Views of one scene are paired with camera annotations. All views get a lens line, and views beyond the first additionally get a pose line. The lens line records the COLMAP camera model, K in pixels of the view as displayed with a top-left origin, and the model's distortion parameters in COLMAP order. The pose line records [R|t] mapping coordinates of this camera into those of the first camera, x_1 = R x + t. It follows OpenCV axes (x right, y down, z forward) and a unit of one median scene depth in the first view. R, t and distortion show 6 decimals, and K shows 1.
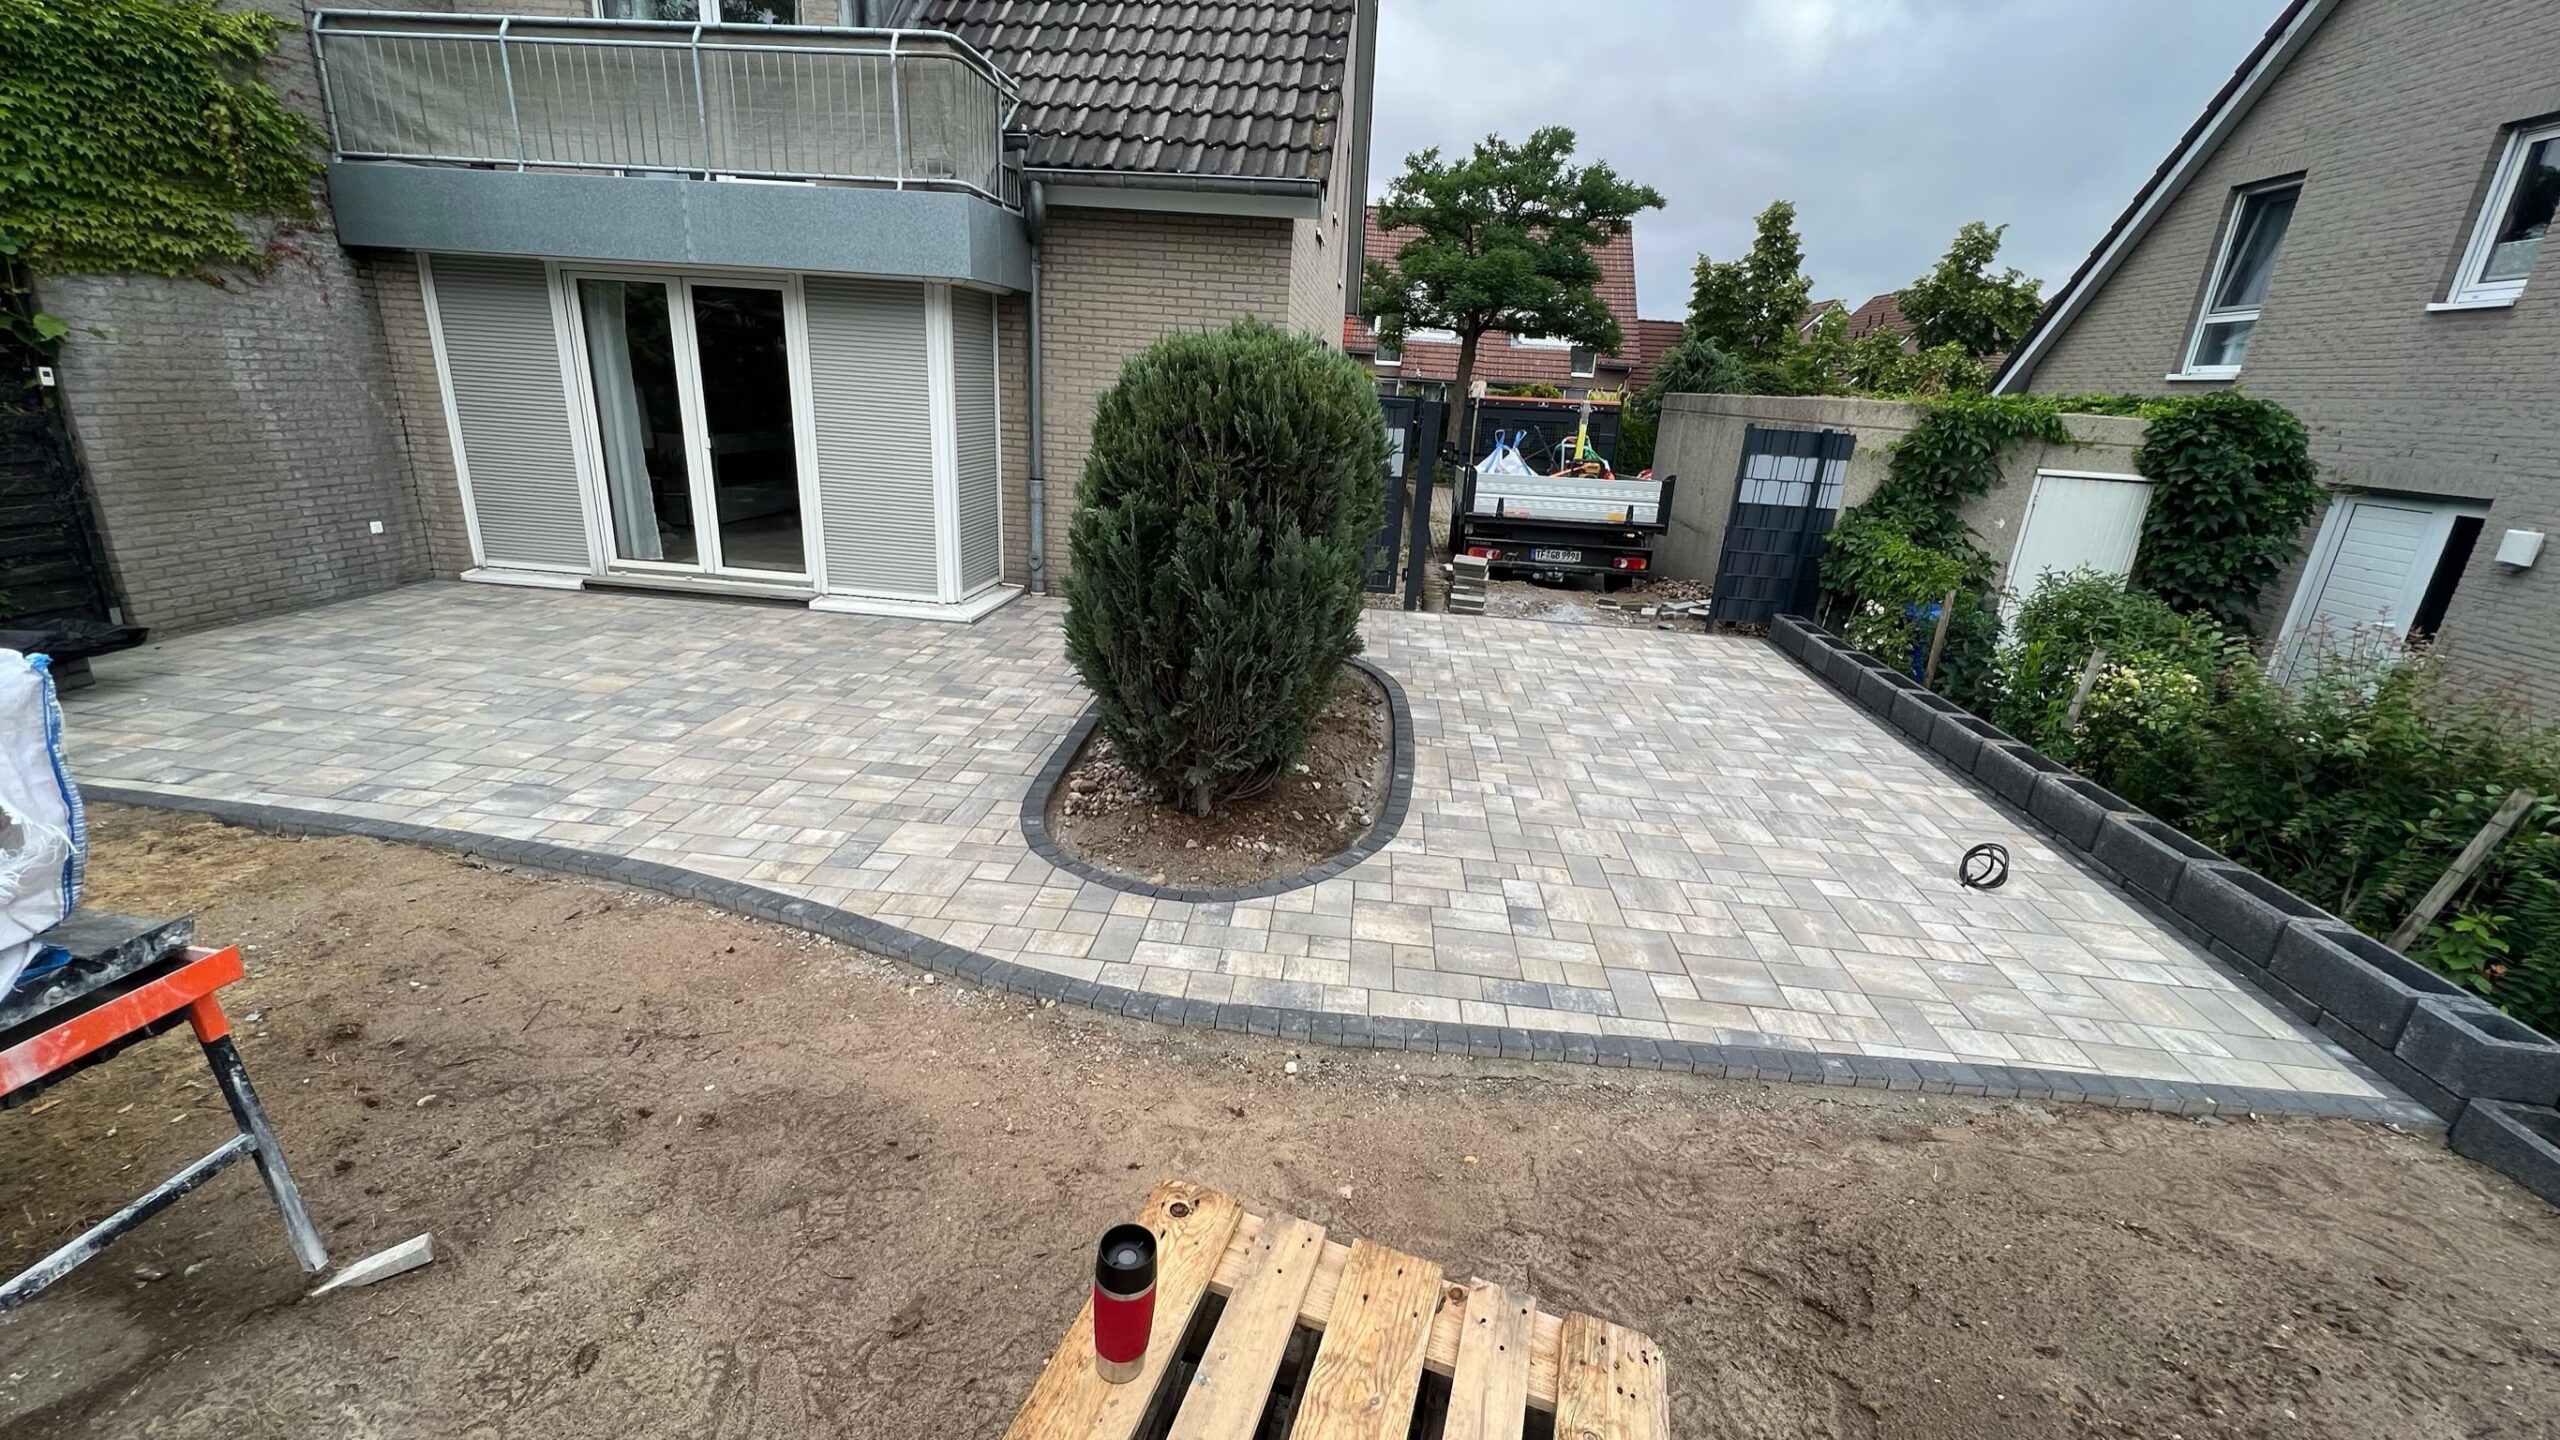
lens RADIAL K [[1019.2, 0, 1278.7], [0, 1019.2, 723.5], [0, 0, 1]] dist [0.000316, -0.000468]
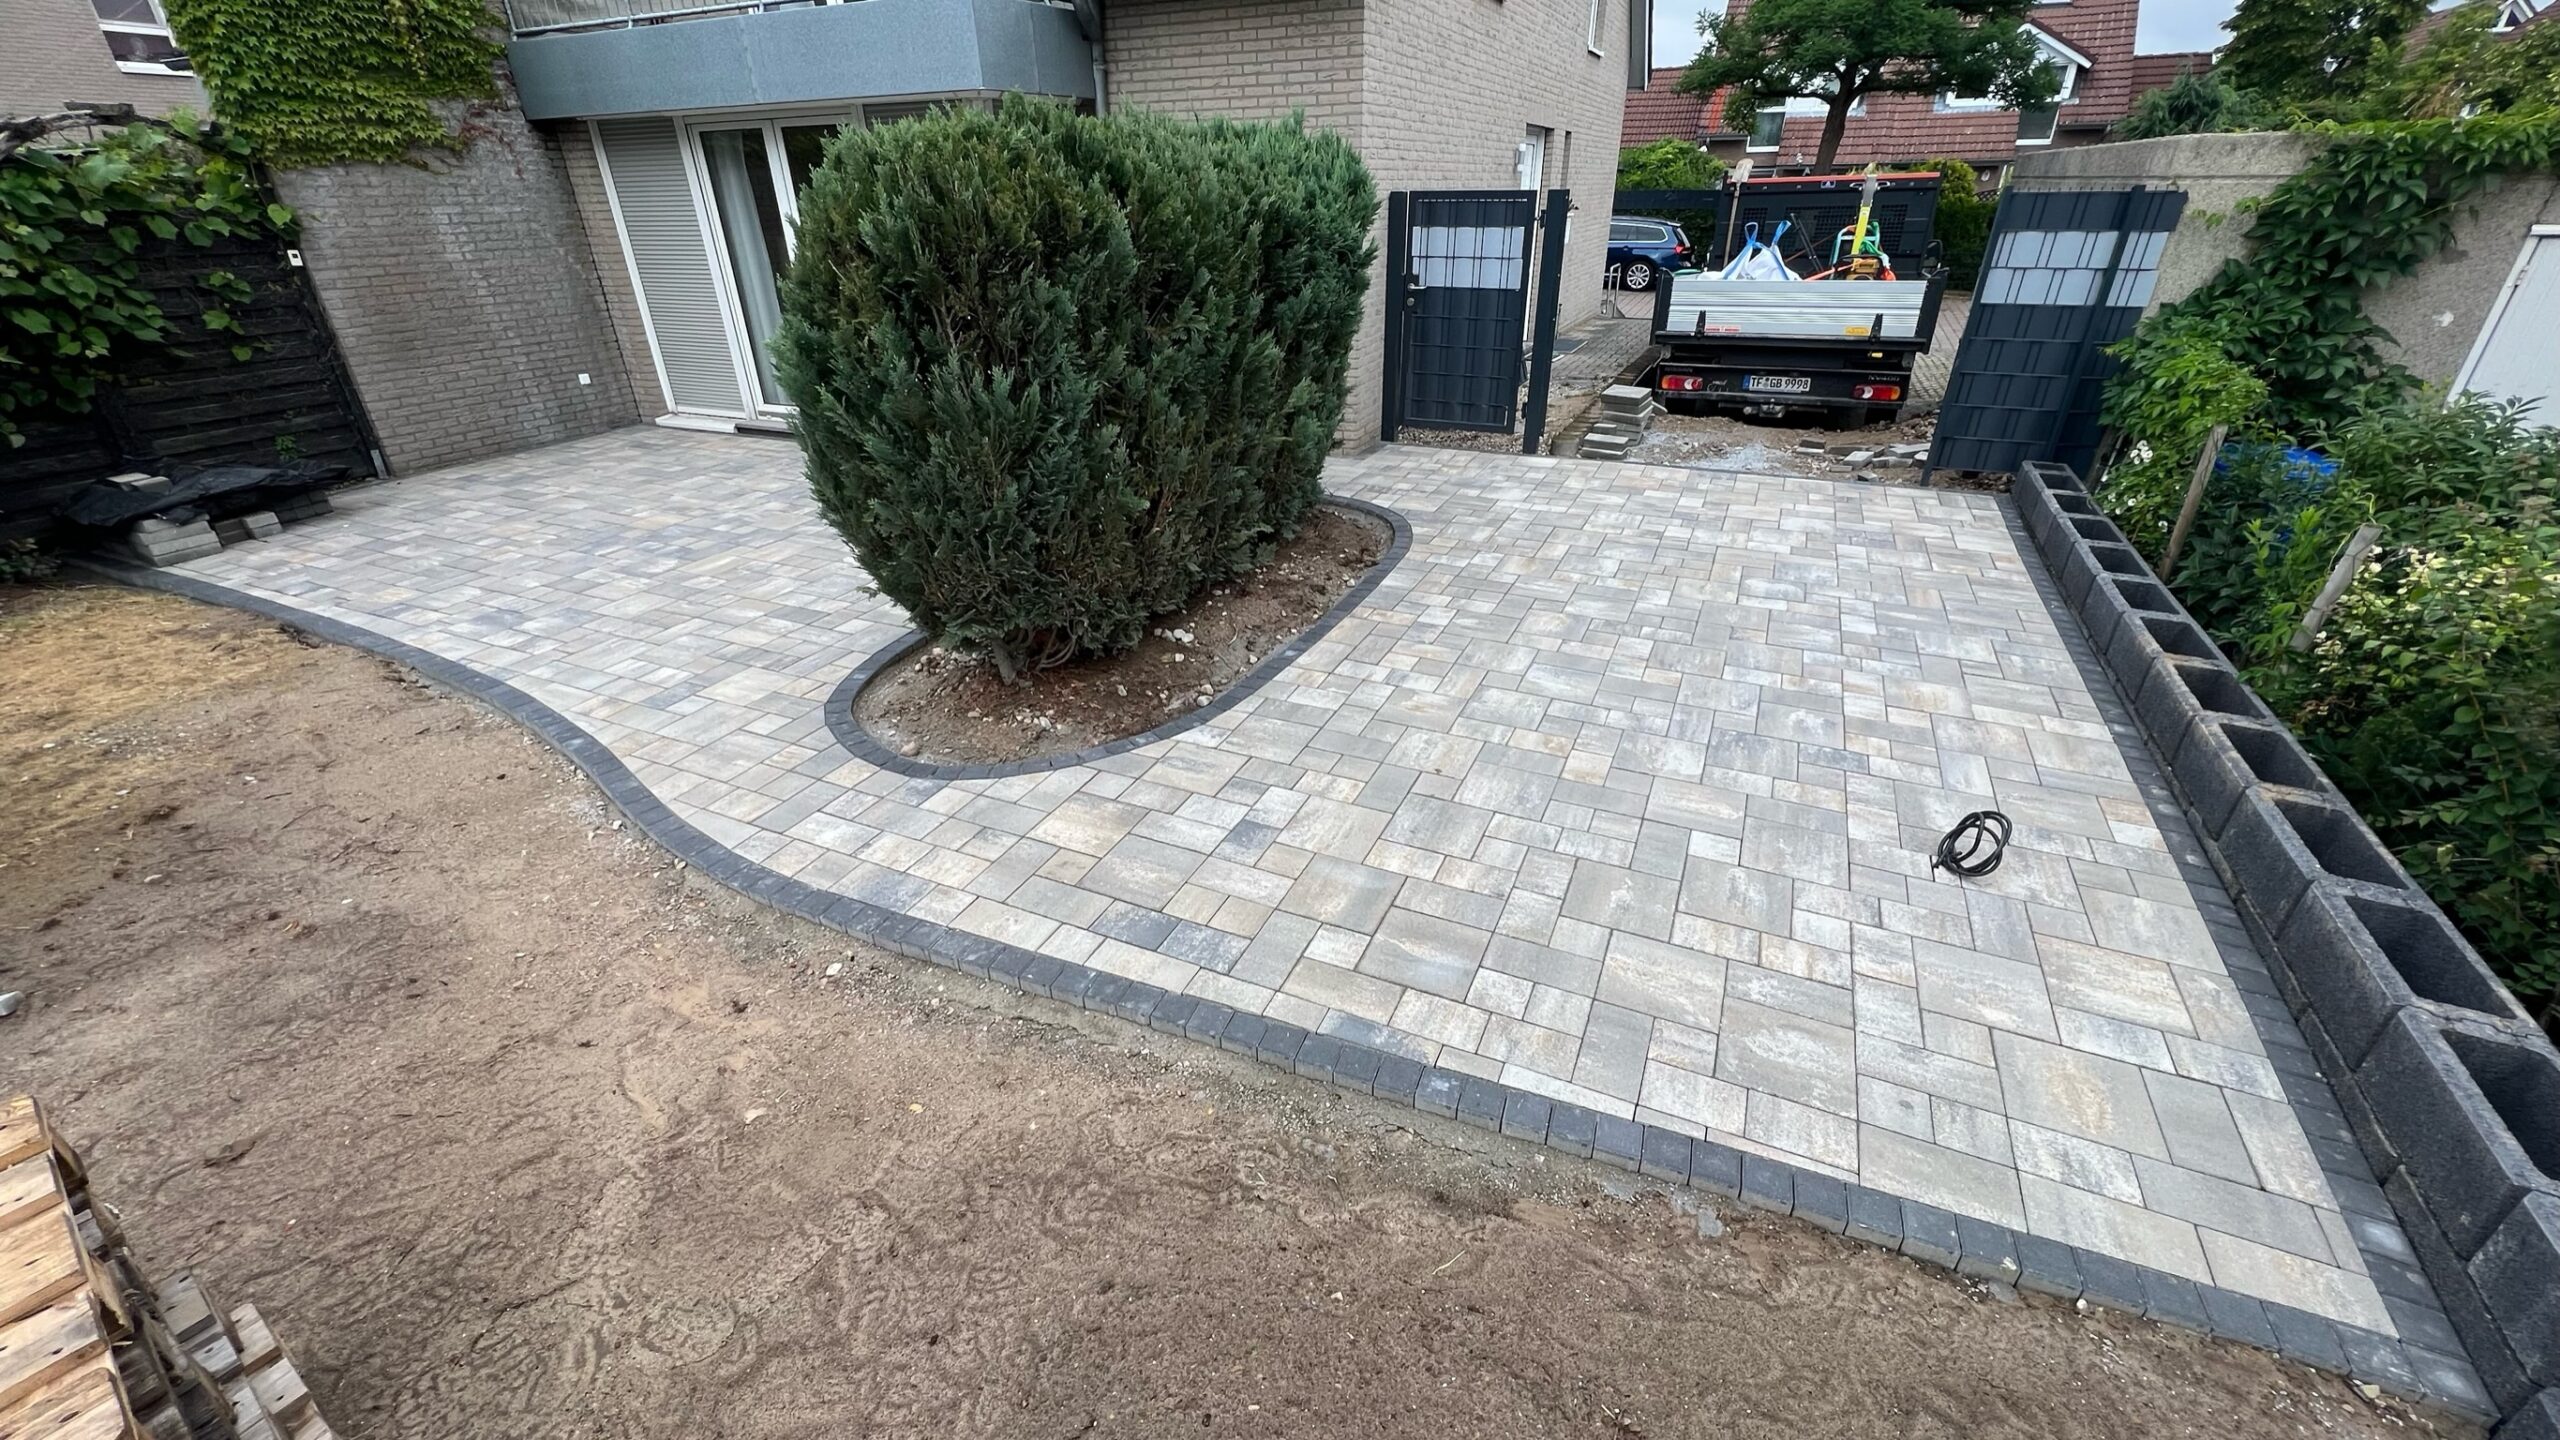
lens RADIAL K [[1019.2, 0, 1281.7], [0, 1019.2, 722.3], [0, 0, 1]] dist [0.000316, -0.000468]
pose [[0.941042, 0.088594, -0.326484, 0.377606], [-0.039075, 0.987105, 0.155232, -0.022714], [0.336027, -0.133322, 0.932369, 0.173372]]
